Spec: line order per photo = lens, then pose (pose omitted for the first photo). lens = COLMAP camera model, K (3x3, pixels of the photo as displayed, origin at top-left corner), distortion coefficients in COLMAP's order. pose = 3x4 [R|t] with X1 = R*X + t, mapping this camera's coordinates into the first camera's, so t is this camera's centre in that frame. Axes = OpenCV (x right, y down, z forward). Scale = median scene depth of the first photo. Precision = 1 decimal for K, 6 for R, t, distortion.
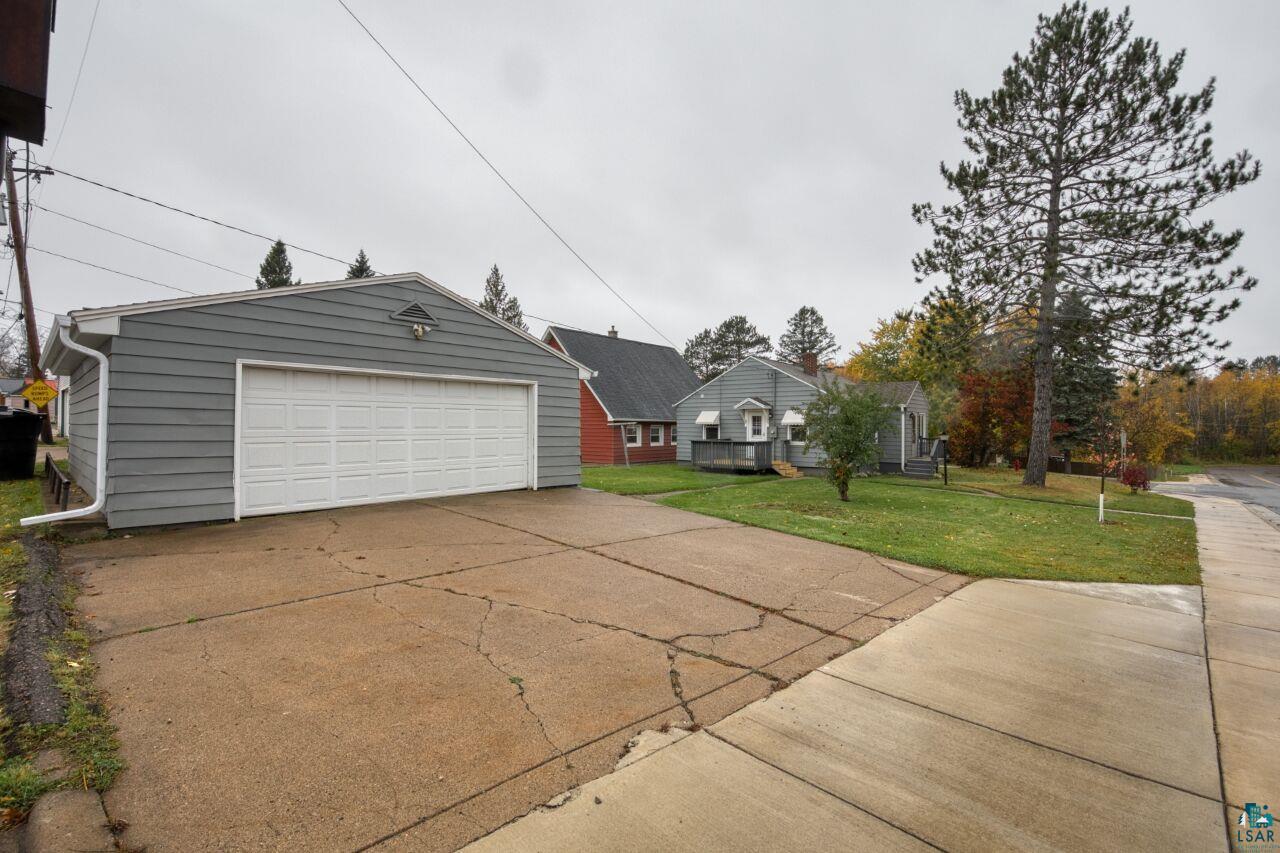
lens RADIAL K [[552.5, 0, 643.4], [0, 552.5, 425.7], [0, 0, 1]] dist [-0.026192, -0.000627]
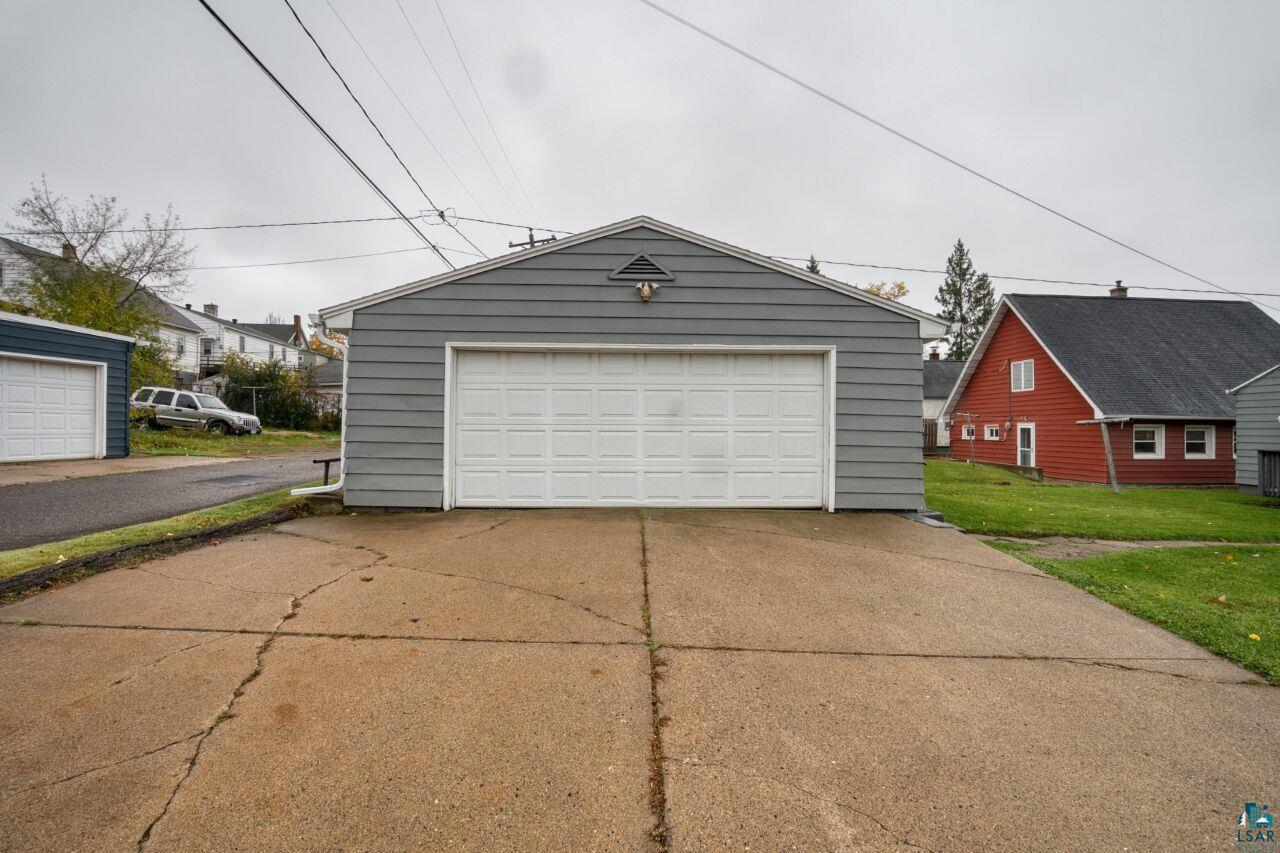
lens RADIAL K [[552.5, 0, 645.8], [0, 552.5, 430.9], [0, 0, 1]] dist [-0.026192, -0.000627]
pose [[0.676378, 0.003714, -0.736546, 0.135562], [-0.004446, 0.999990, 0.000959, 0.020547], [0.736542, 0.002626, 0.676387, 0.390805]]
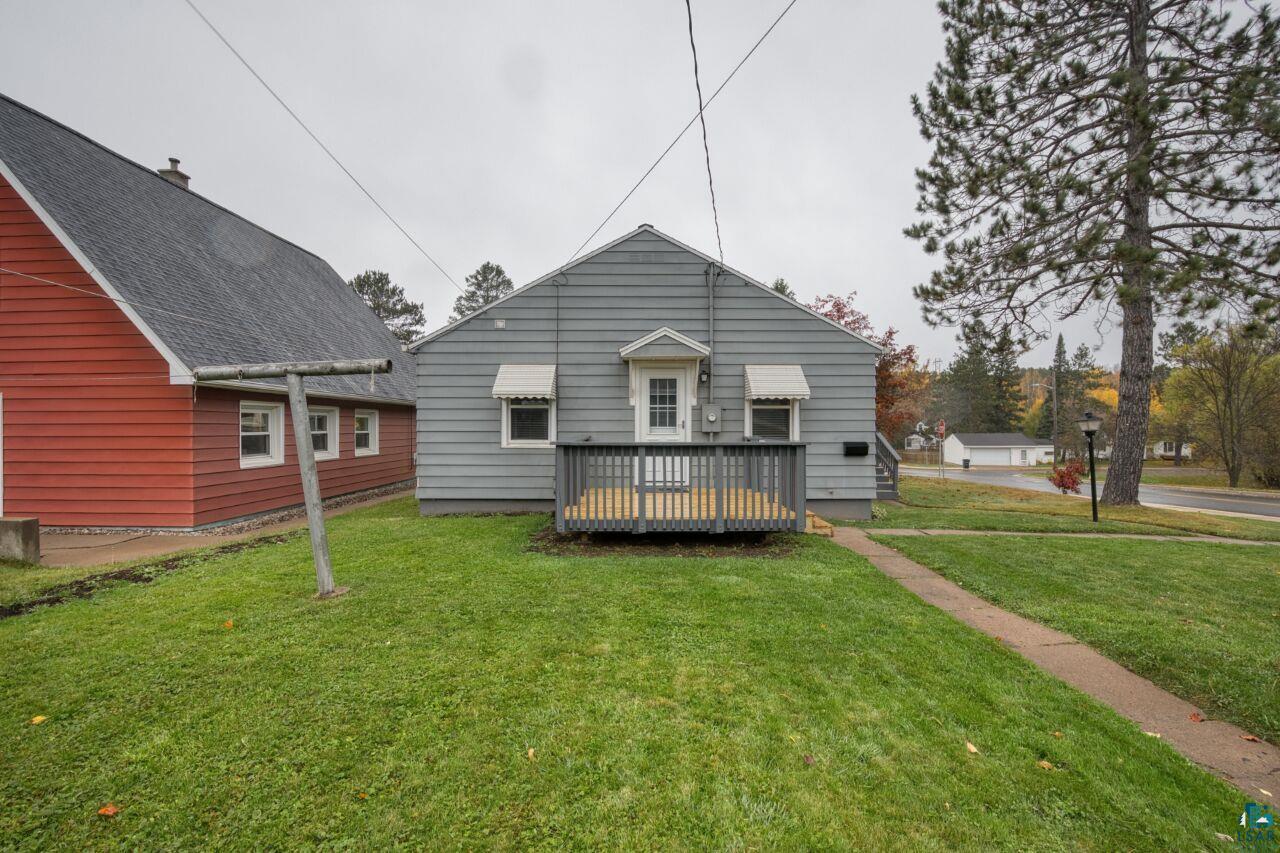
lens RADIAL K [[552.5, 0, 639.7], [0, 552.5, 426.4], [0, 0, 1]] dist [-0.026192, -0.000627]
pose [[0.773225, -0.004531, 0.634115, -0.138063], [0.004235, 0.999989, 0.001982, 0.036828], [-0.634118, 0.001152, 0.773236, 1.596802]]
